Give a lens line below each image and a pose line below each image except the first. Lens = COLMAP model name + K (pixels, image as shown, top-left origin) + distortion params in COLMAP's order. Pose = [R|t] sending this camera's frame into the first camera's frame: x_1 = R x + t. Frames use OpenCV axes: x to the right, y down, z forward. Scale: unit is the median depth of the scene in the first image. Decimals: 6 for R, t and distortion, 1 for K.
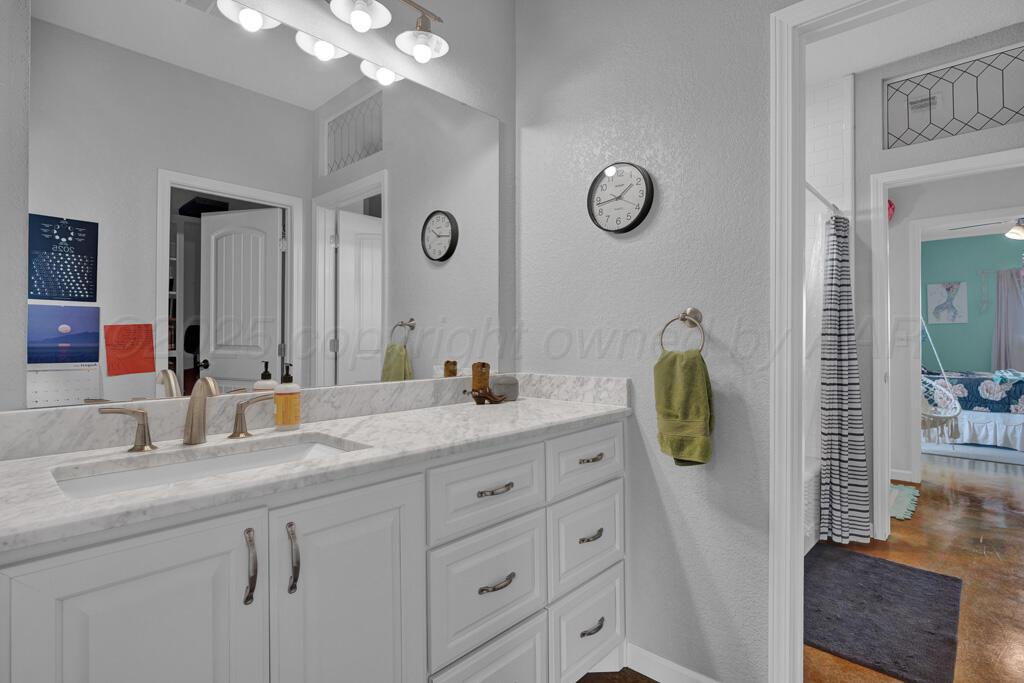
lens RADIAL K [[528.2, 0, 517.0], [0, 528.2, 331.7], [0, 0, 1]] dist [0.007747, -0.000498]
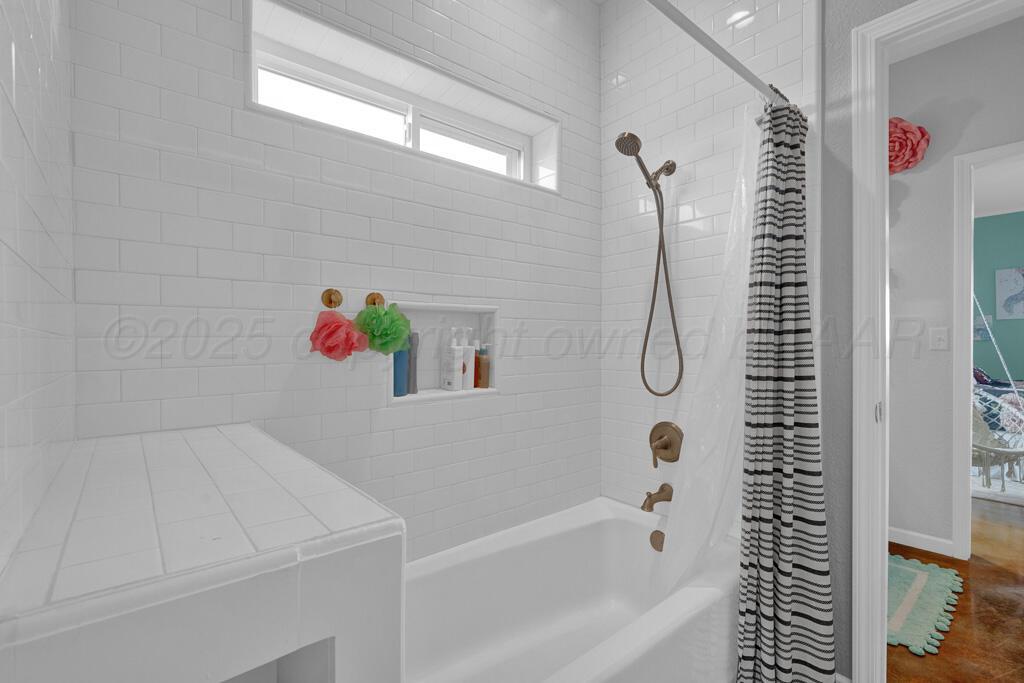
lens RADIAL K [[474.4, 0, 513.5], [0, 474.4, 340.5], [0, 0, 1]] dist [0.002233, 0.000465]
pose [[0.989910, -0.002439, -0.141678, 0.410018], [0.004791, 0.999856, 0.016260, 0.005723], [0.141618, -0.016775, 0.989779, 0.489863]]
